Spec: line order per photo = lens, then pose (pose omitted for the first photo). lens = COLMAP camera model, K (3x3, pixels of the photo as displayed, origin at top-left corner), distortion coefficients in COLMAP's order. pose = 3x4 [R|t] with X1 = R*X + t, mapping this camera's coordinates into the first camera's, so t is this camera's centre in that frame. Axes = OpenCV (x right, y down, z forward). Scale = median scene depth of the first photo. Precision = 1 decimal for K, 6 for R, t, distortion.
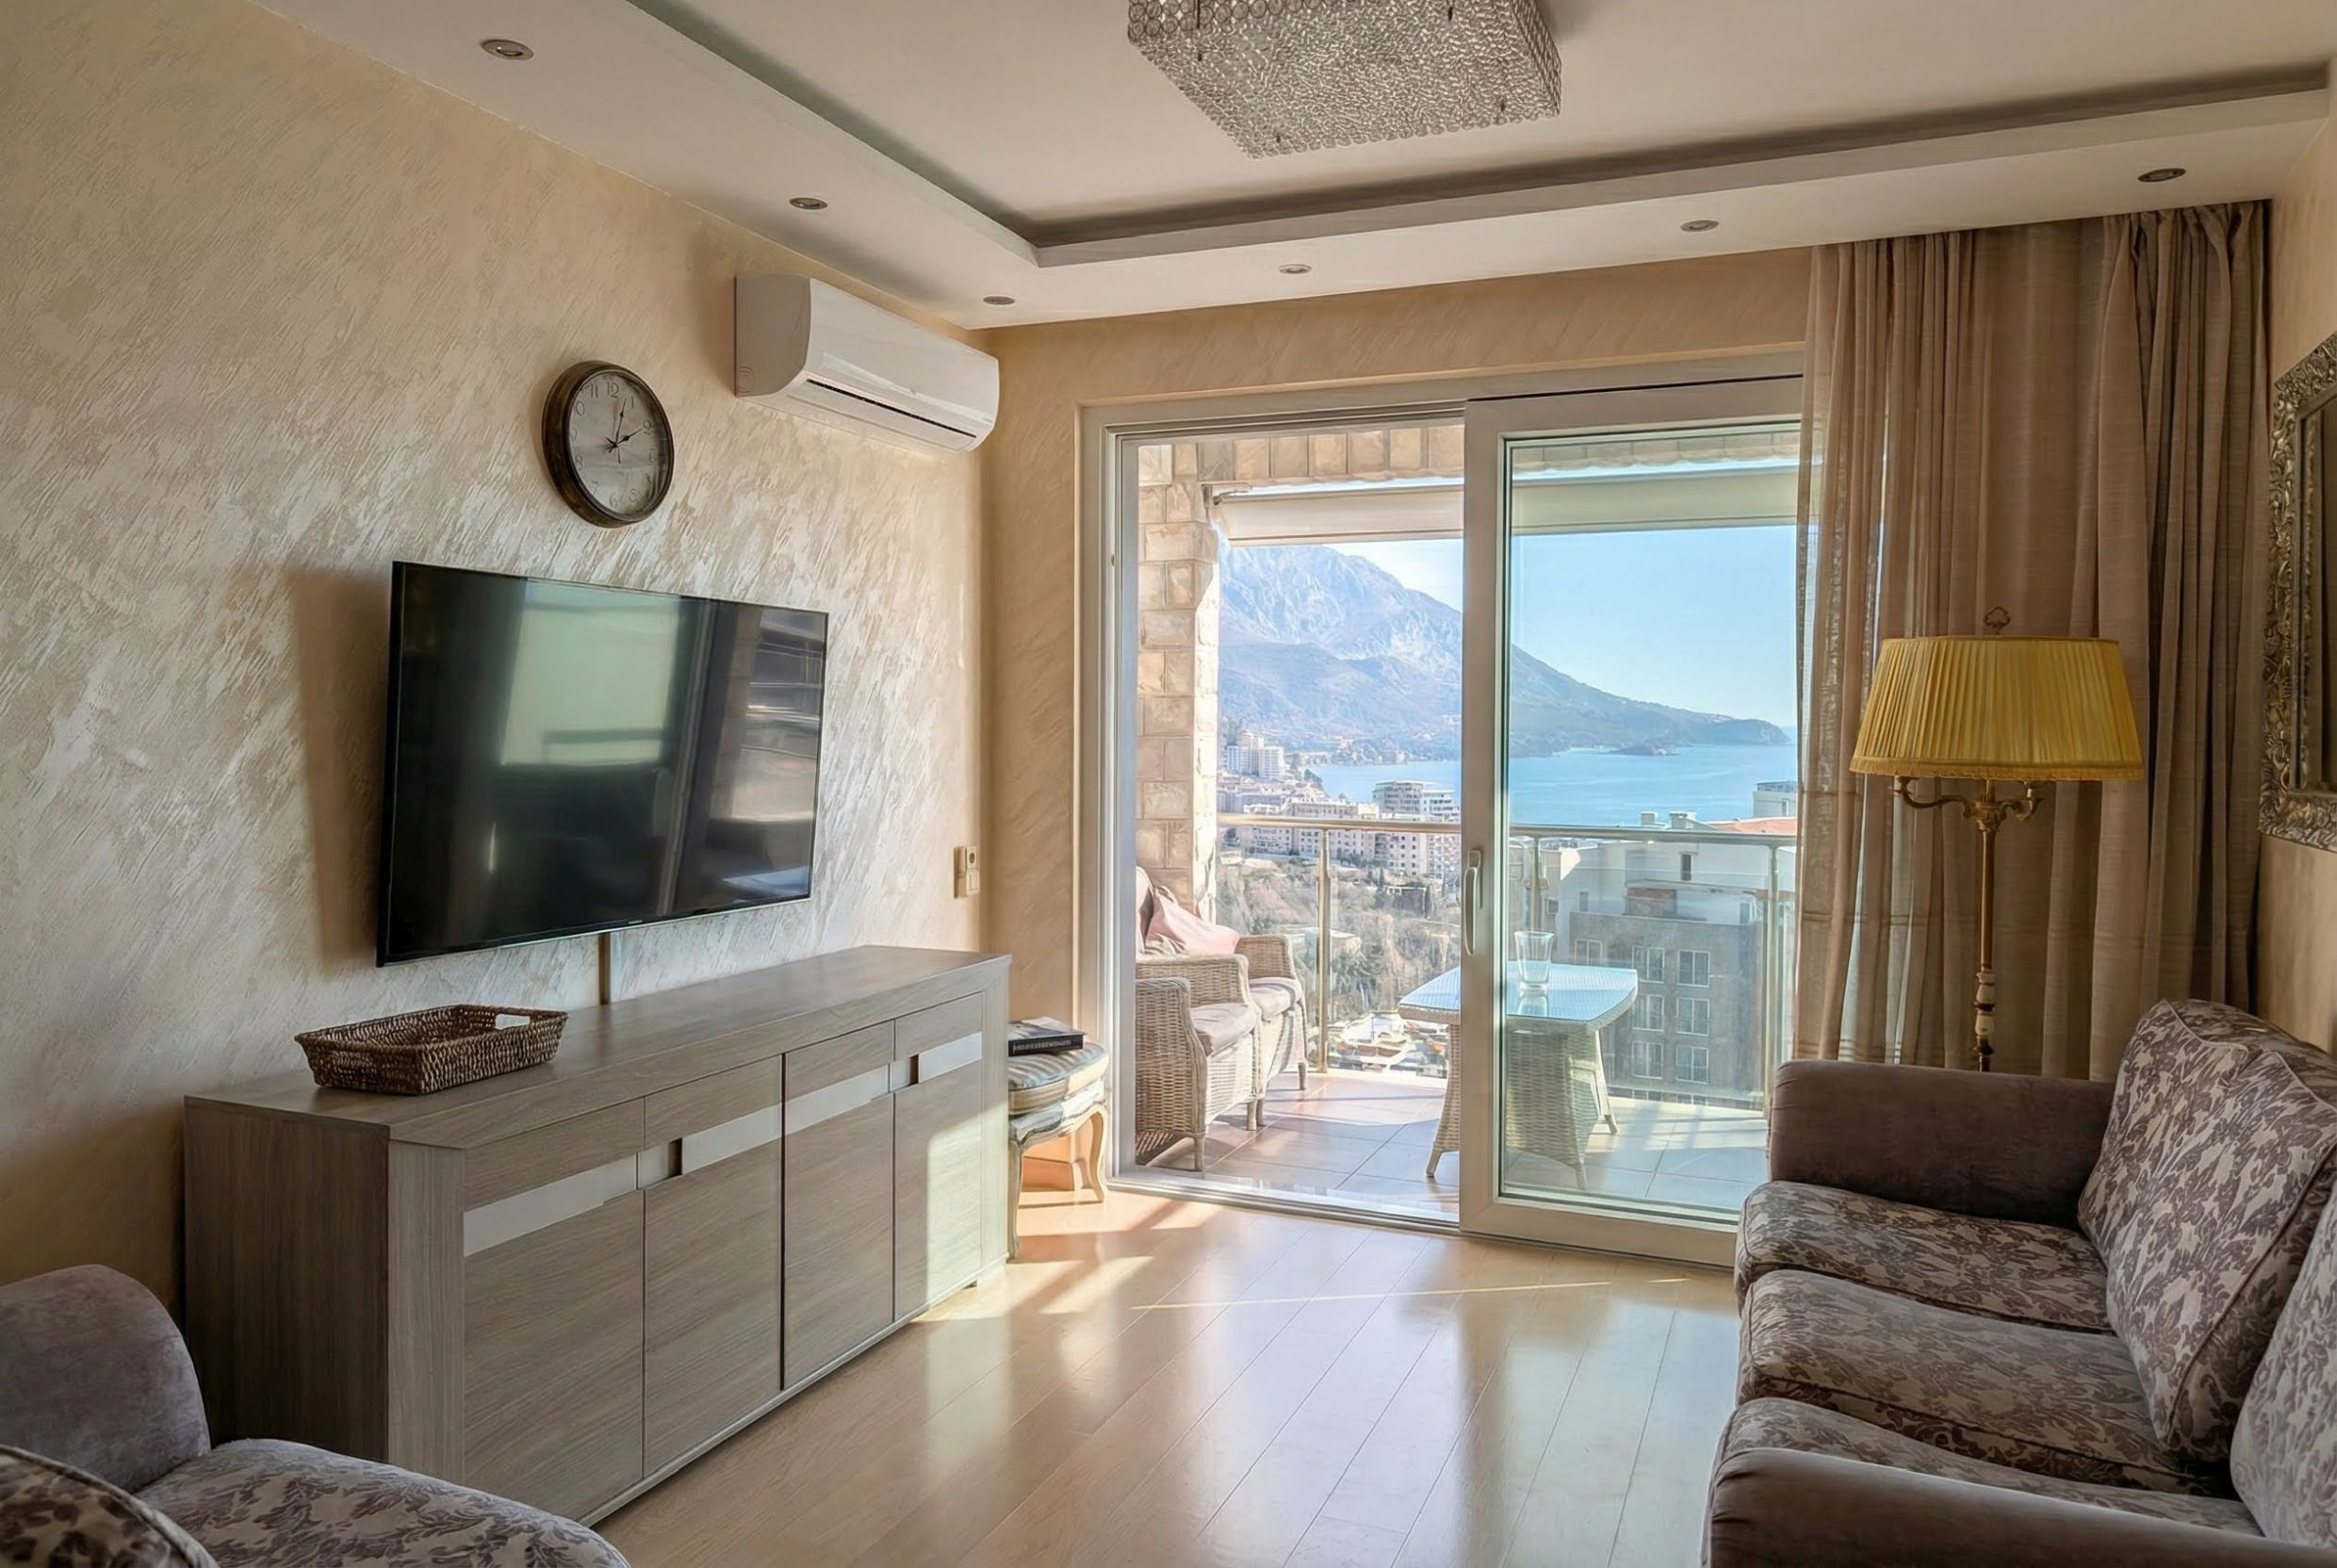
lens RADIAL K [[1577.0, 0, 1167.7], [0, 1577.0, 739.9], [0, 0, 1]] dist [0.011530, -0.001382]
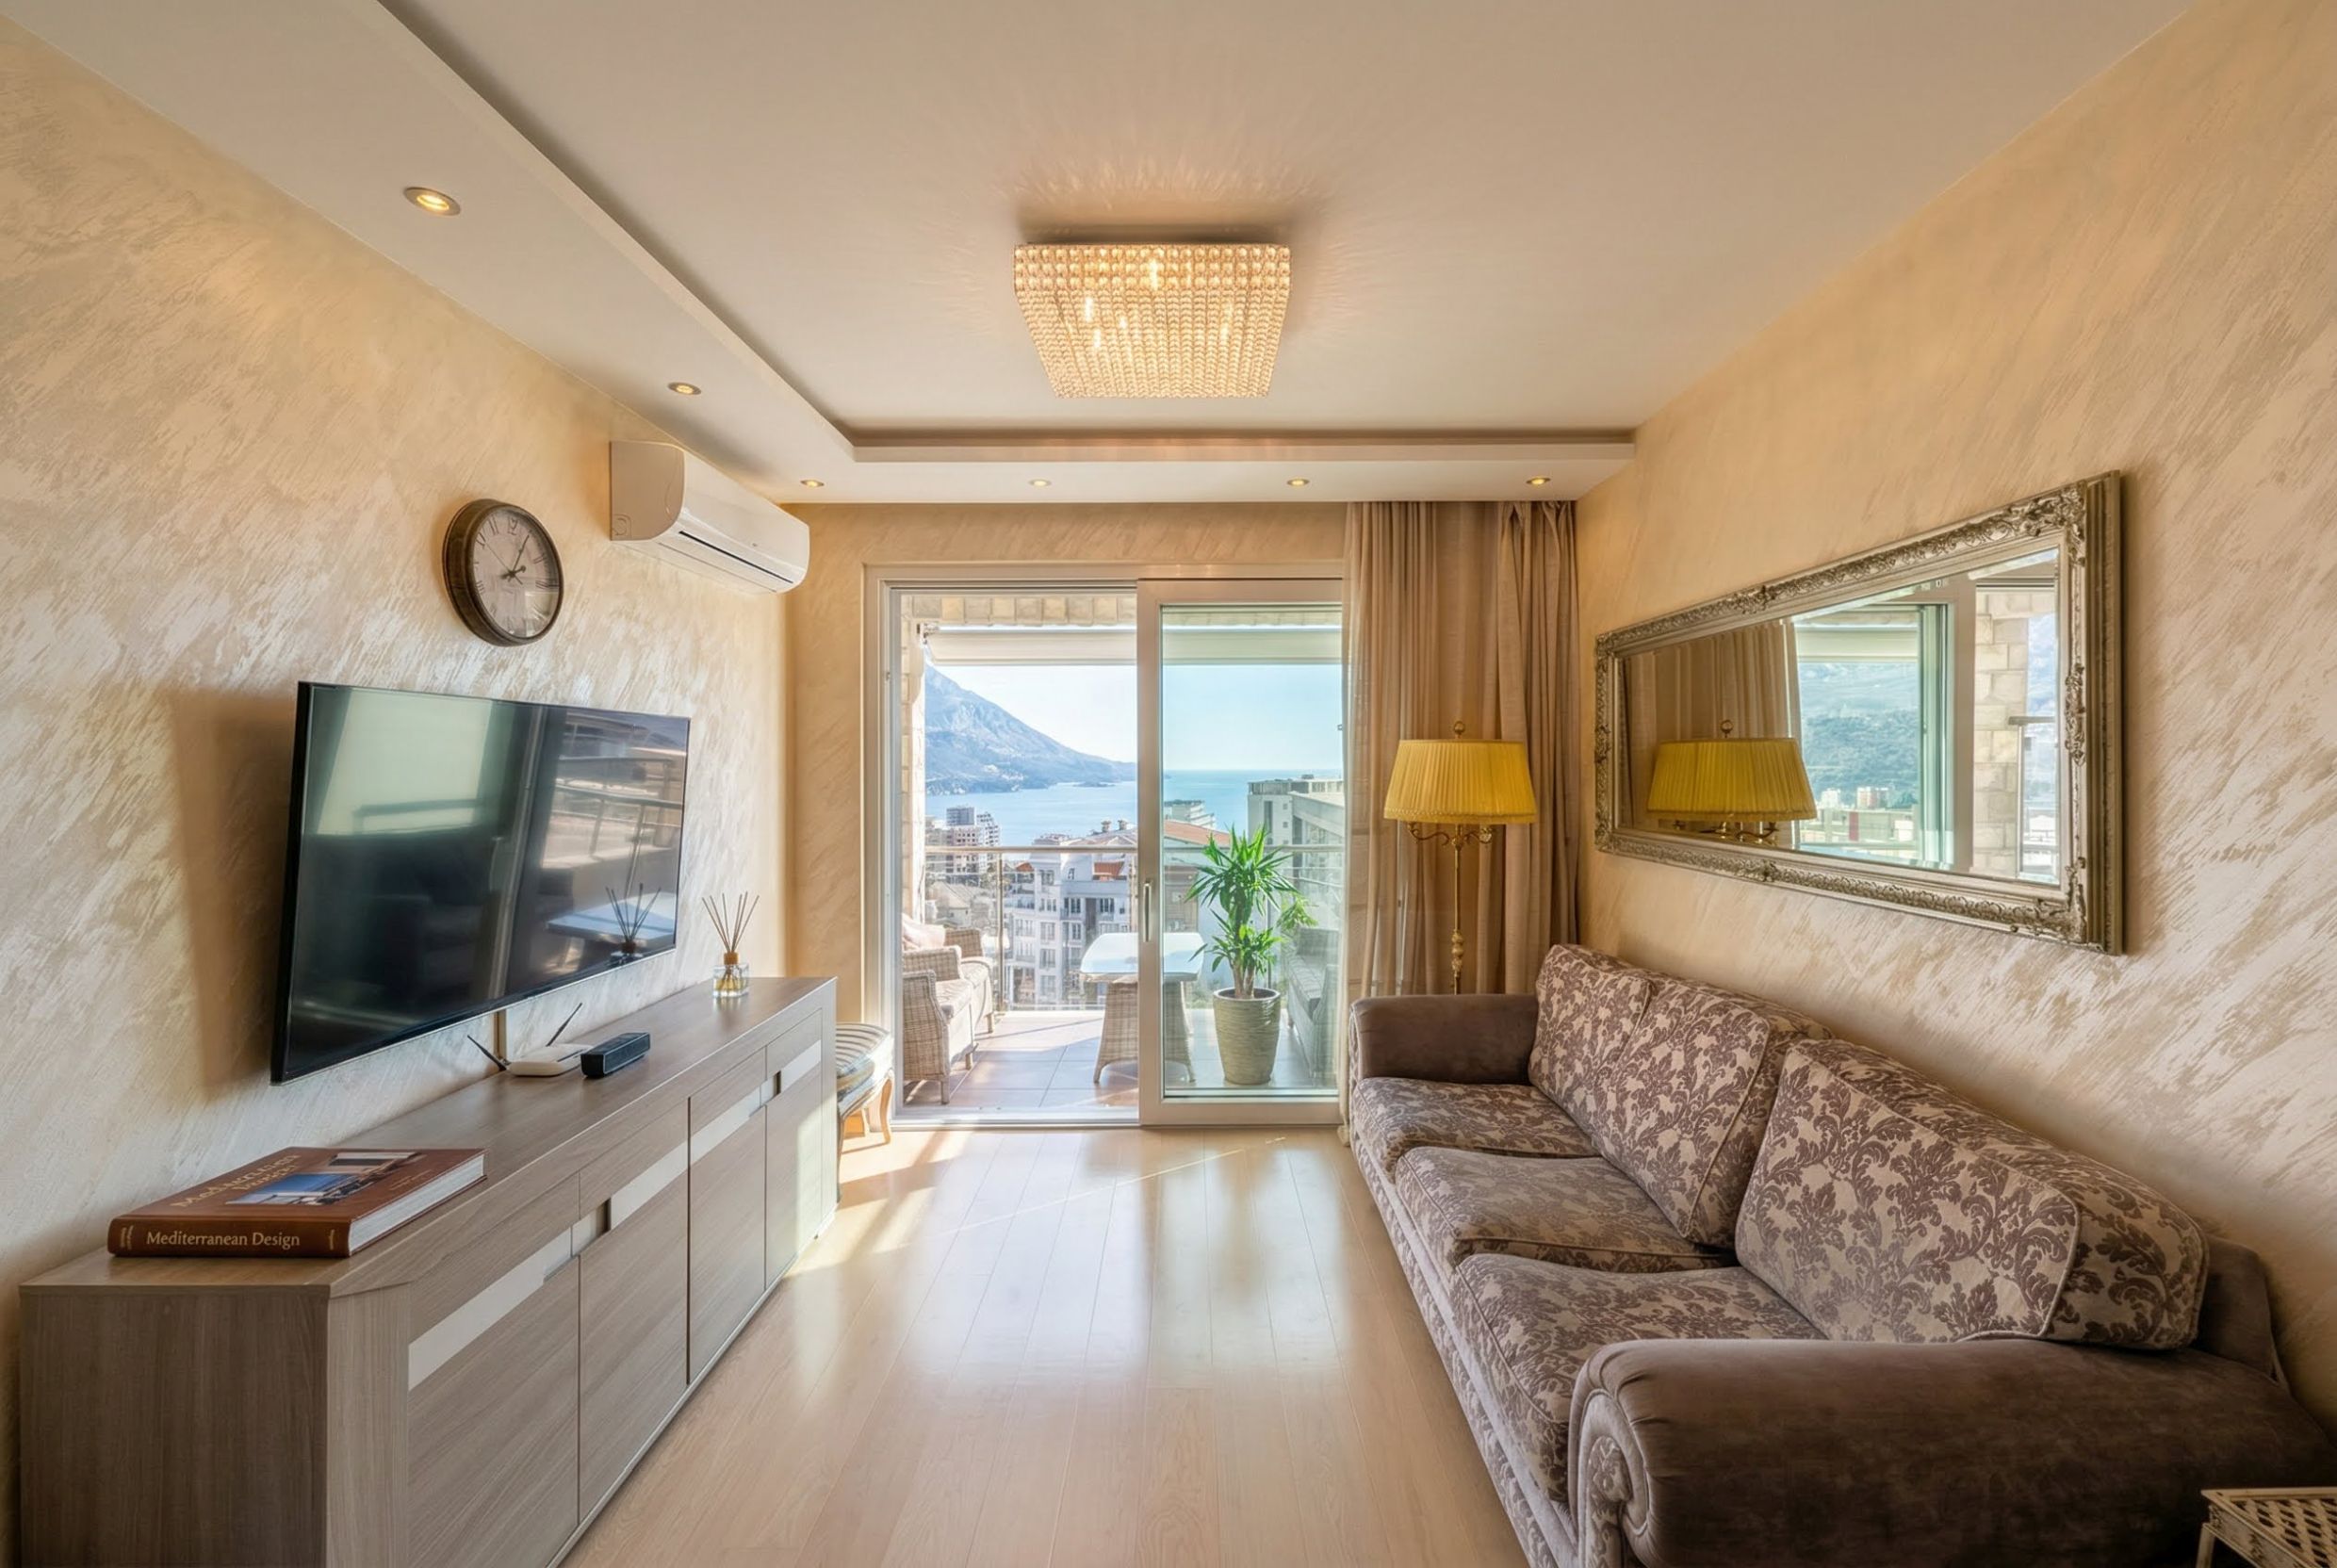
lens RADIAL K [[939.6, 0, 1184.1], [0, 939.6, 752.7], [0, 0, 1]] dist [-0.003046, -0.000579]
pose [[0.924098, -0.007501, 0.382083, -0.141623], [0.016207, 0.999677, -0.019572, -0.033376], [-0.381813, 0.024279, 0.923921, 0.171993]]
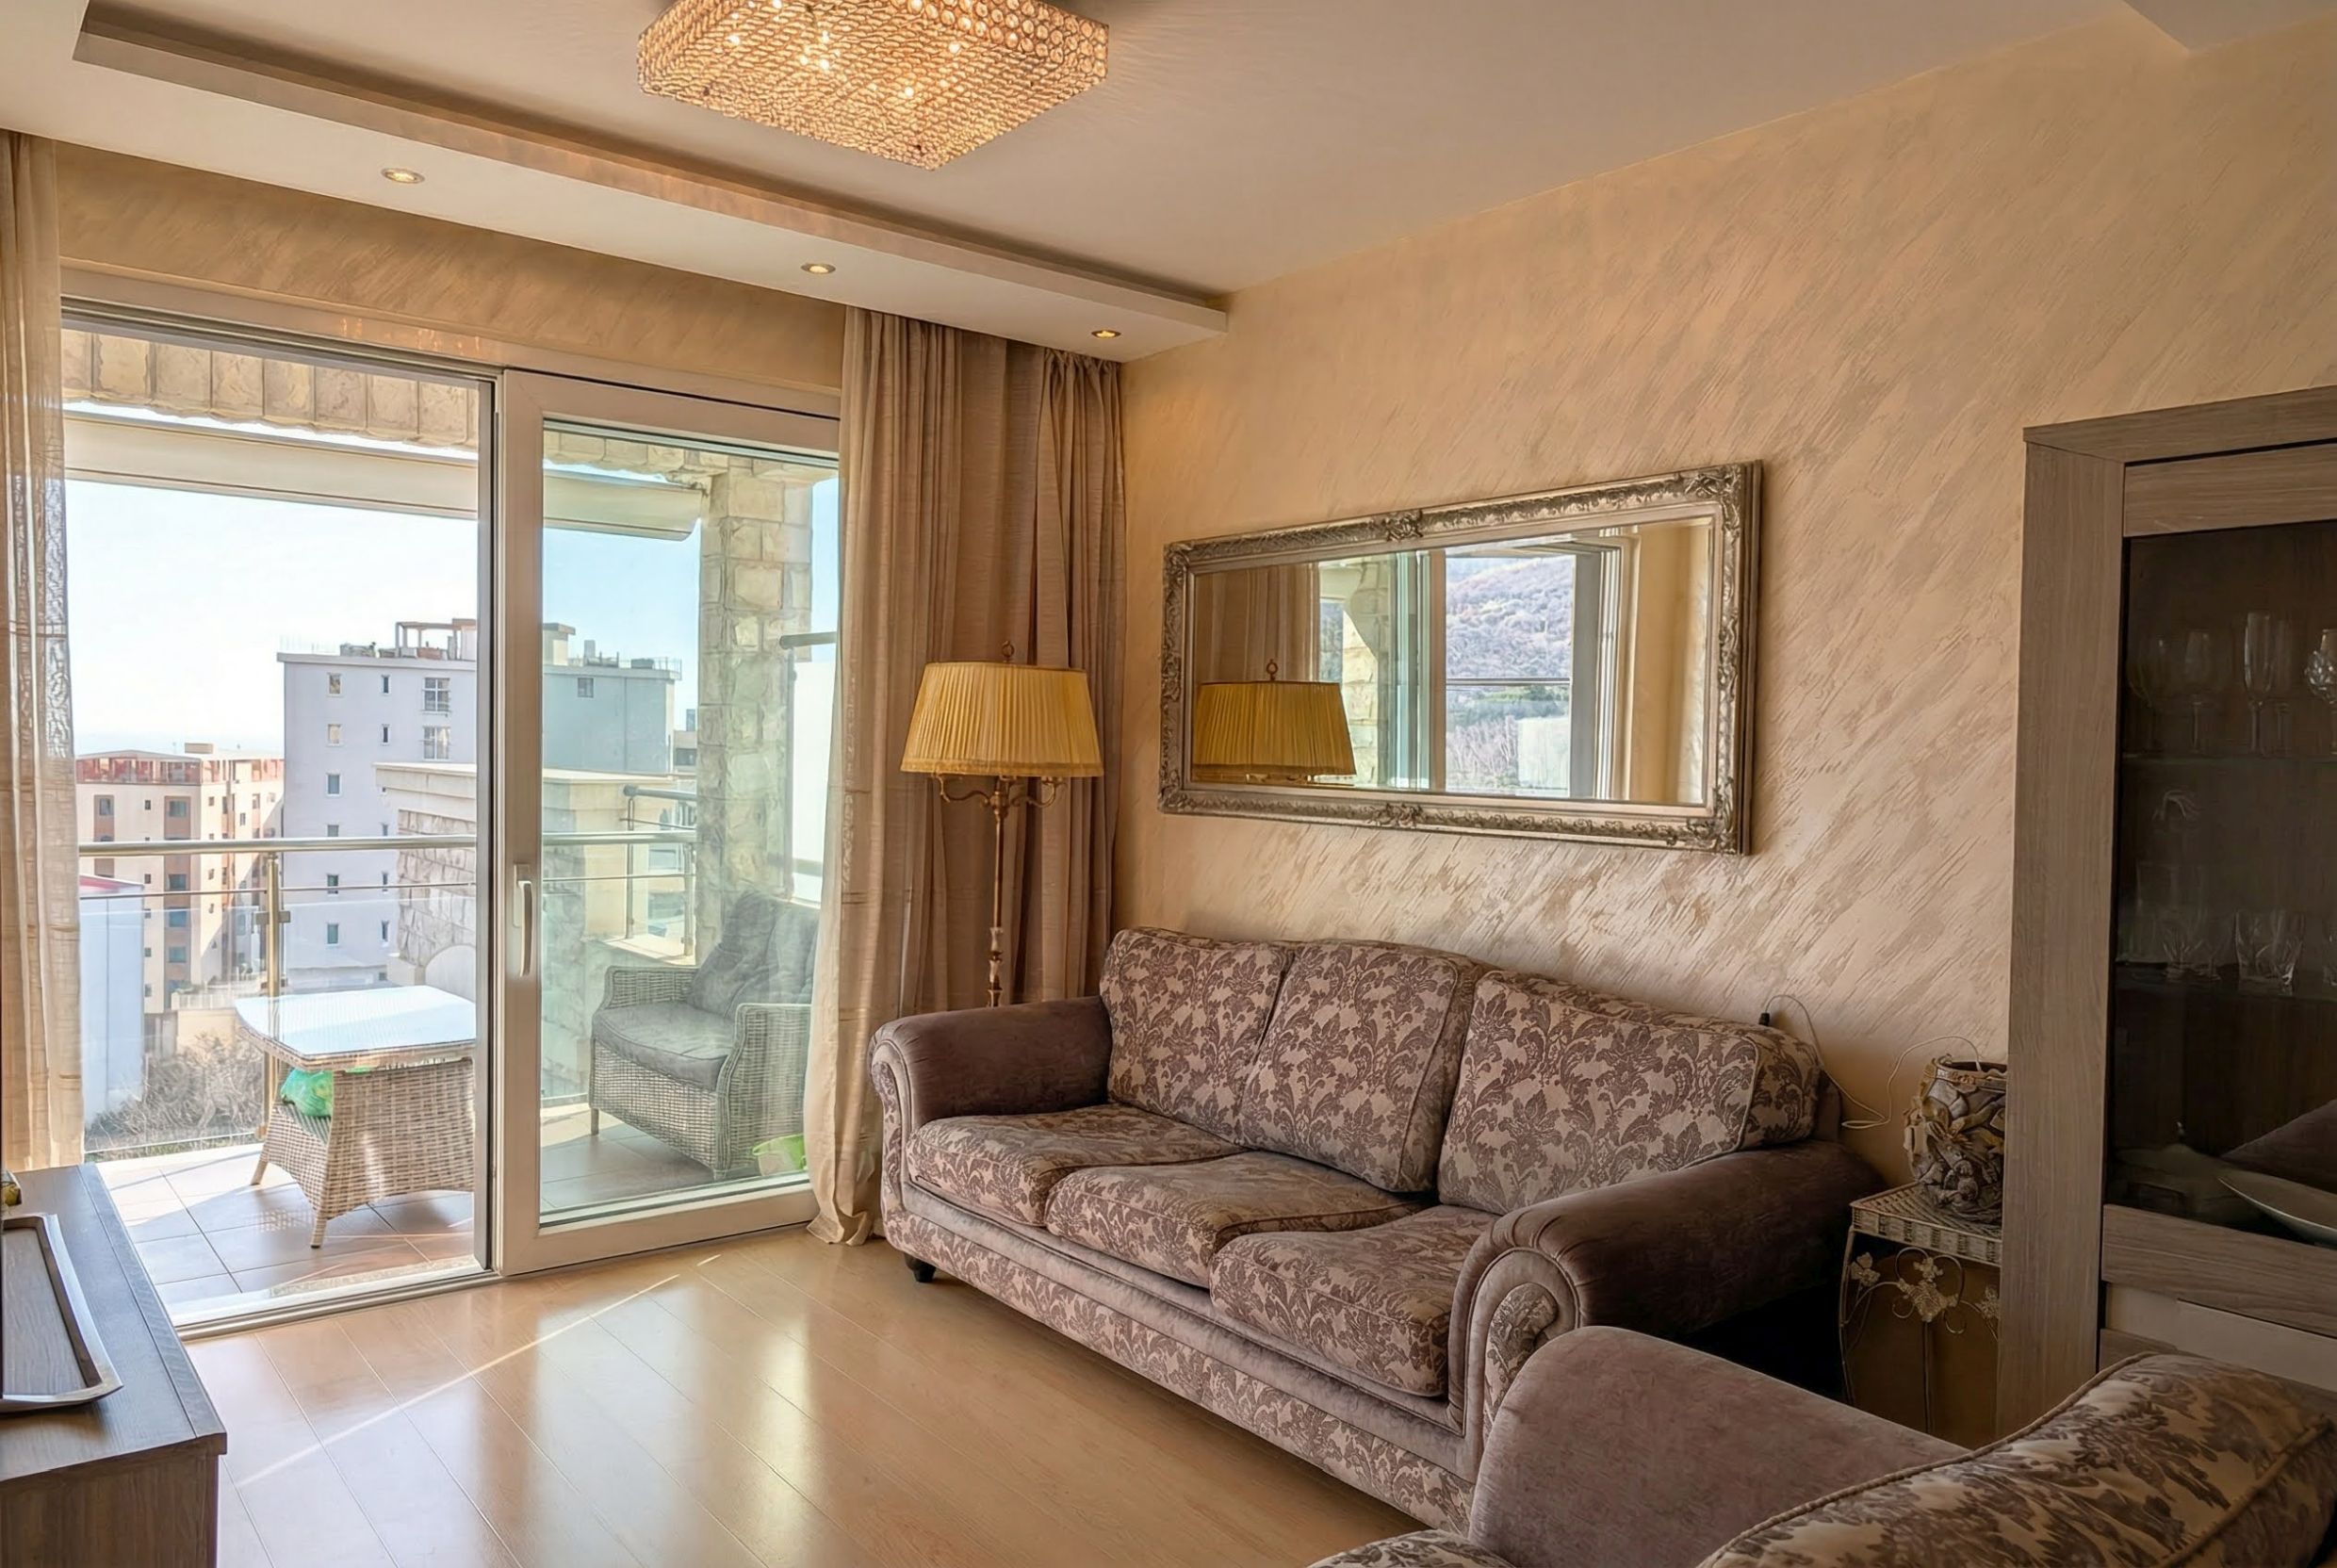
lens RADIAL K [[1617.8, 0, 1168.5], [0, 1617.8, 784.0], [0, 0, 1]] dist [0.002386, 0.000110]
pose [[0.469925, -0.021751, 0.882438, -0.553440], [-0.006738, 0.999579, 0.028227, -0.005809], [-0.882680, -0.019210, 0.469581, 0.269122]]
